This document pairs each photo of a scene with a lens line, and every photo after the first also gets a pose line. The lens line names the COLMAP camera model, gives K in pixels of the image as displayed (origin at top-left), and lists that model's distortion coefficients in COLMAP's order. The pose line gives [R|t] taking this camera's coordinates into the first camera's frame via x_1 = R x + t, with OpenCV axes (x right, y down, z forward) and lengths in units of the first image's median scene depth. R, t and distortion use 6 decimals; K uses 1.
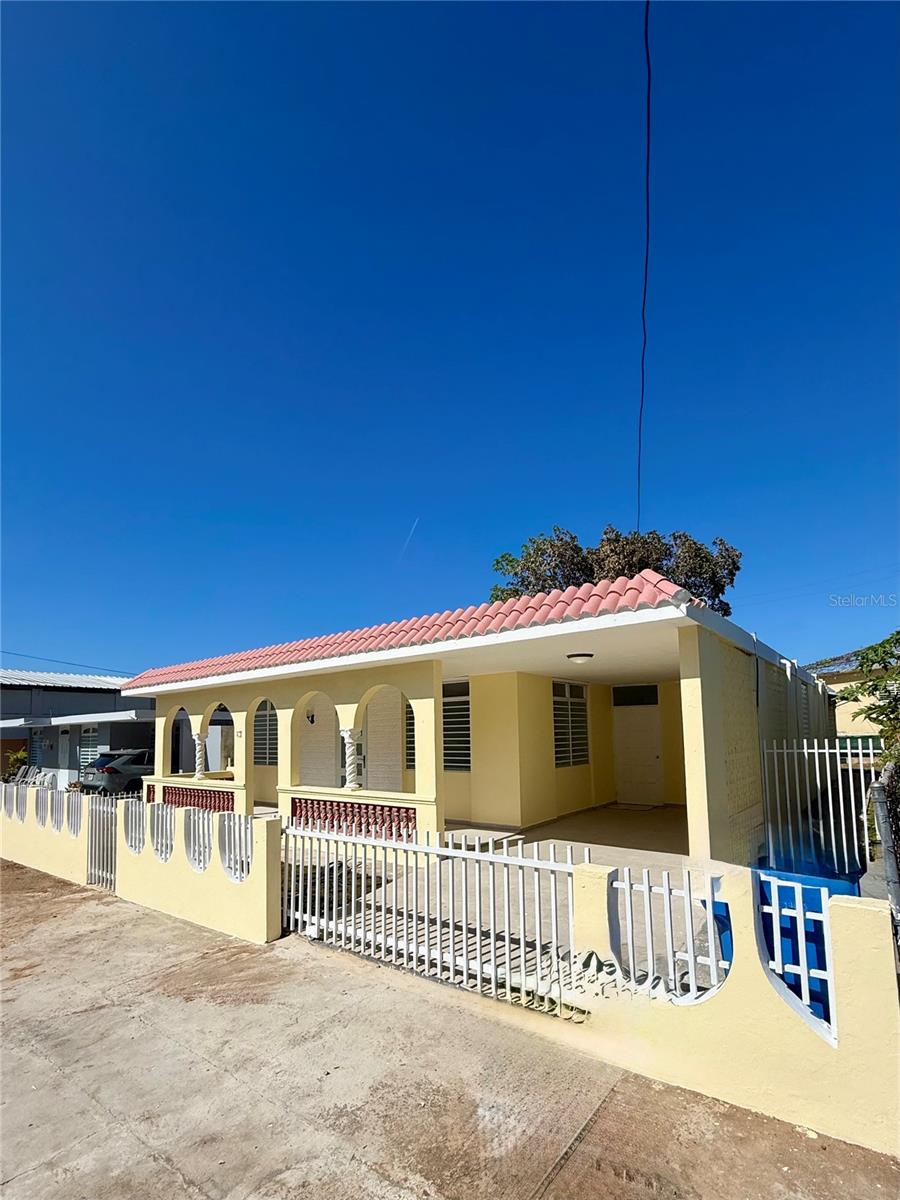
lens RADIAL K [[487.7, 0, 493.9], [0, 487.7, 699.9], [0, 0, 1]] dist [0.000808, 0.000040]
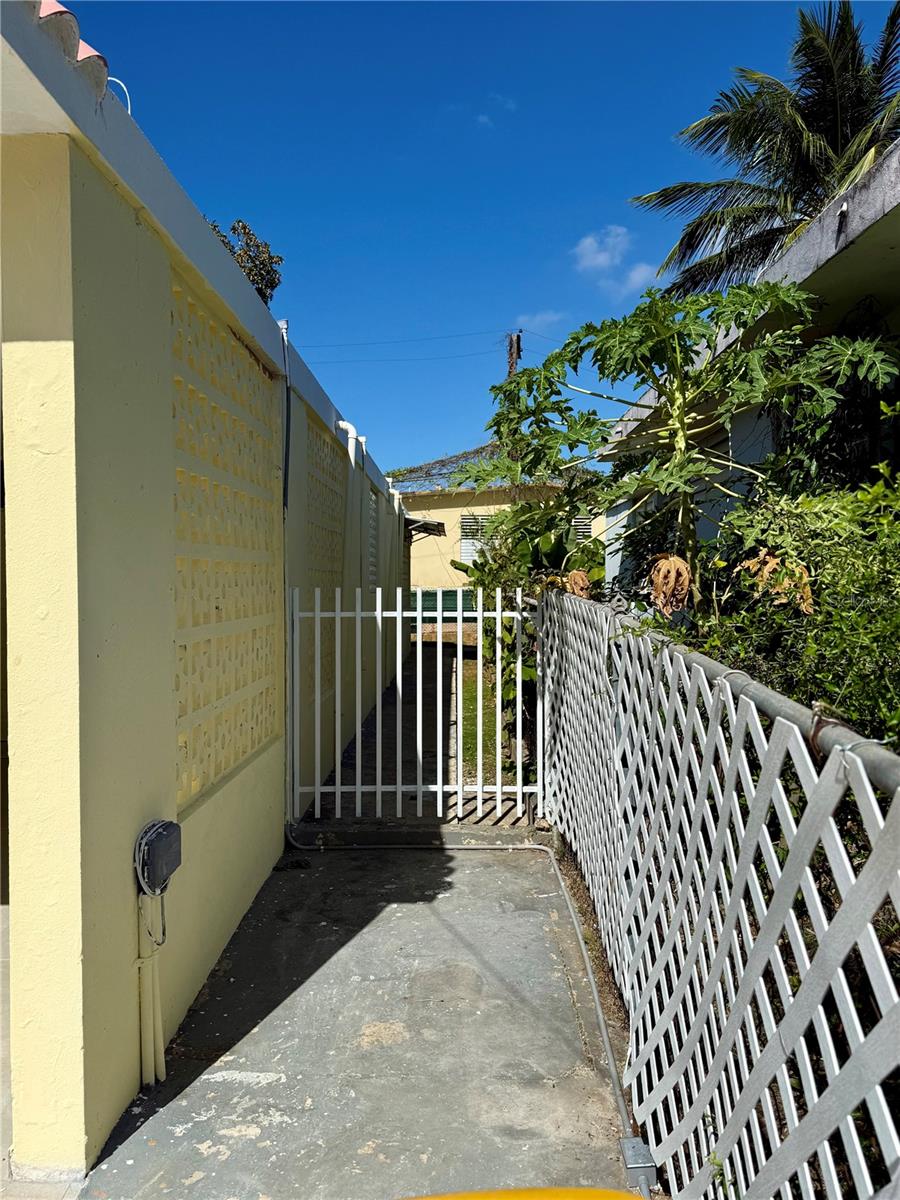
lens RADIAL K [[938.5, 0, 452.9], [0, 938.5, 601.9], [0, 0, 1]] dist [0.080619, -0.129921]
pose [[0.790505, 0.003921, 0.612444, 0.125317], [-0.059097, 0.995802, 0.069903, 0.022050], [-0.609598, -0.091453, 0.787417, 0.211969]]
